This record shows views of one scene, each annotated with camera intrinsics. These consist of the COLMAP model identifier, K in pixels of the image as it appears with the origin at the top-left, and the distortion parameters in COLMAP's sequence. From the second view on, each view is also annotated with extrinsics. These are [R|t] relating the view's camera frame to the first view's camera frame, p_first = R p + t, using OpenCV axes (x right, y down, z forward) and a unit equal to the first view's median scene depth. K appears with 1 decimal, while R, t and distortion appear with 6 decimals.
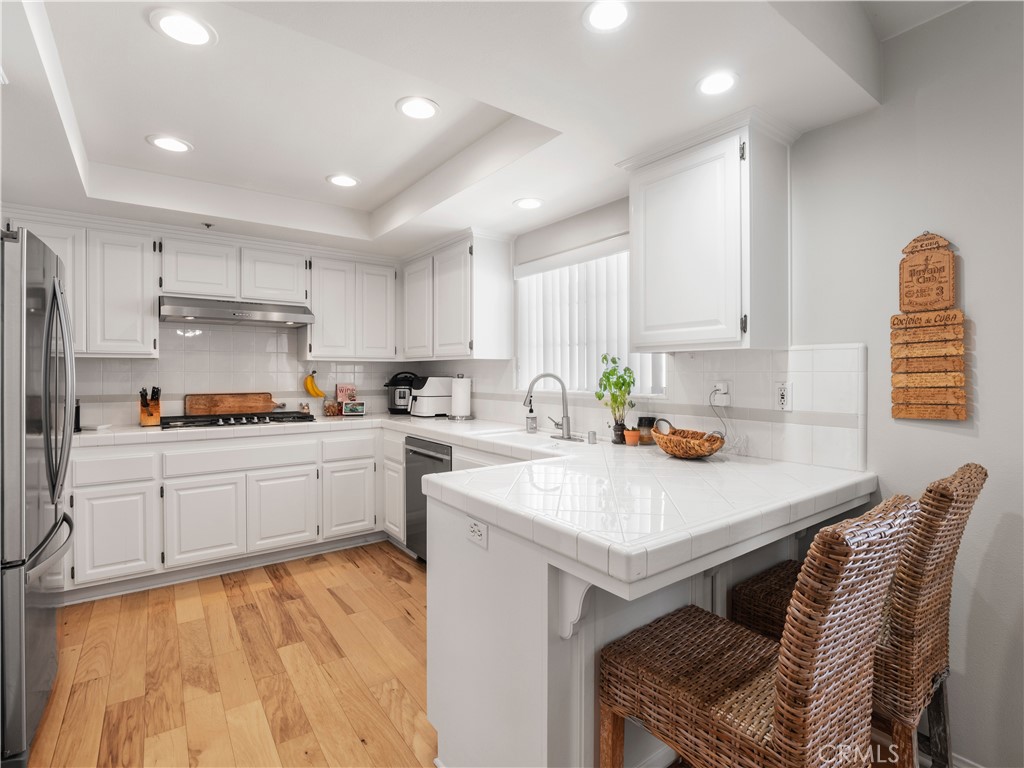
lens RADIAL K [[500.6, 0, 514.1], [0, 500.6, 372.1], [0, 0, 1]] dist [-0.015231, -0.001205]
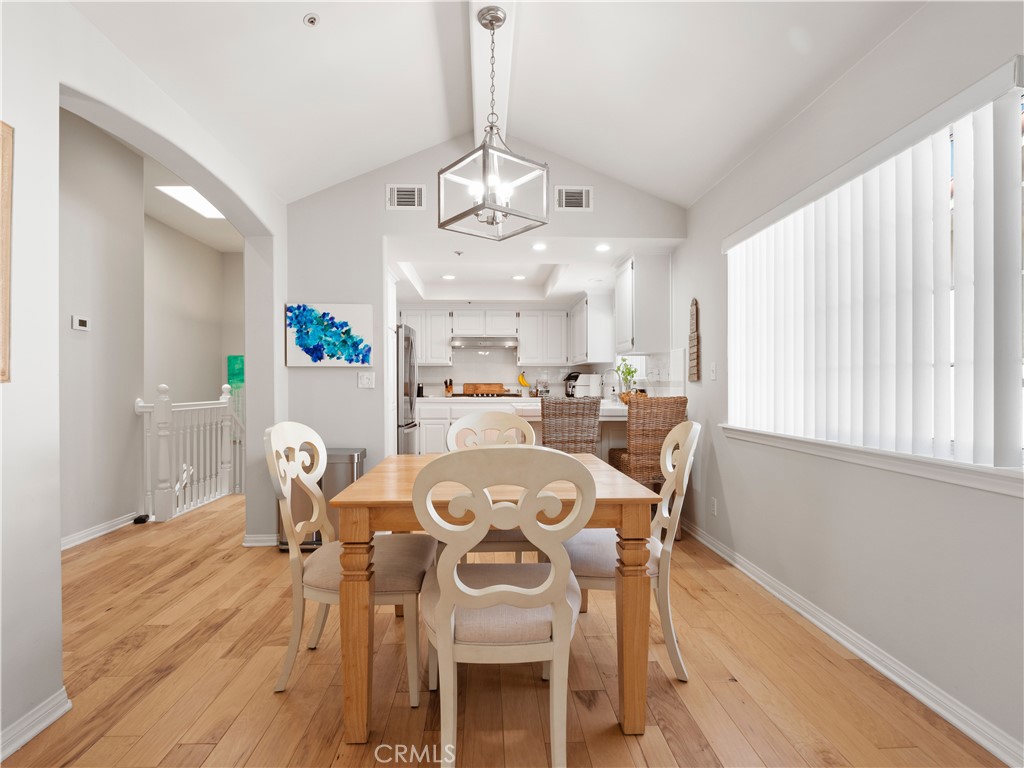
lens RADIAL K [[500.6, 0, 514.1], [0, 500.6, 372.1], [0, 0, 1]] dist [-0.015231, -0.001205]
pose [[0.836305, -0.016581, -0.548013, 0.652522], [0.003259, 0.999675, -0.025272, 0.051602], [0.548254, 0.019349, 0.836088, -0.623372]]
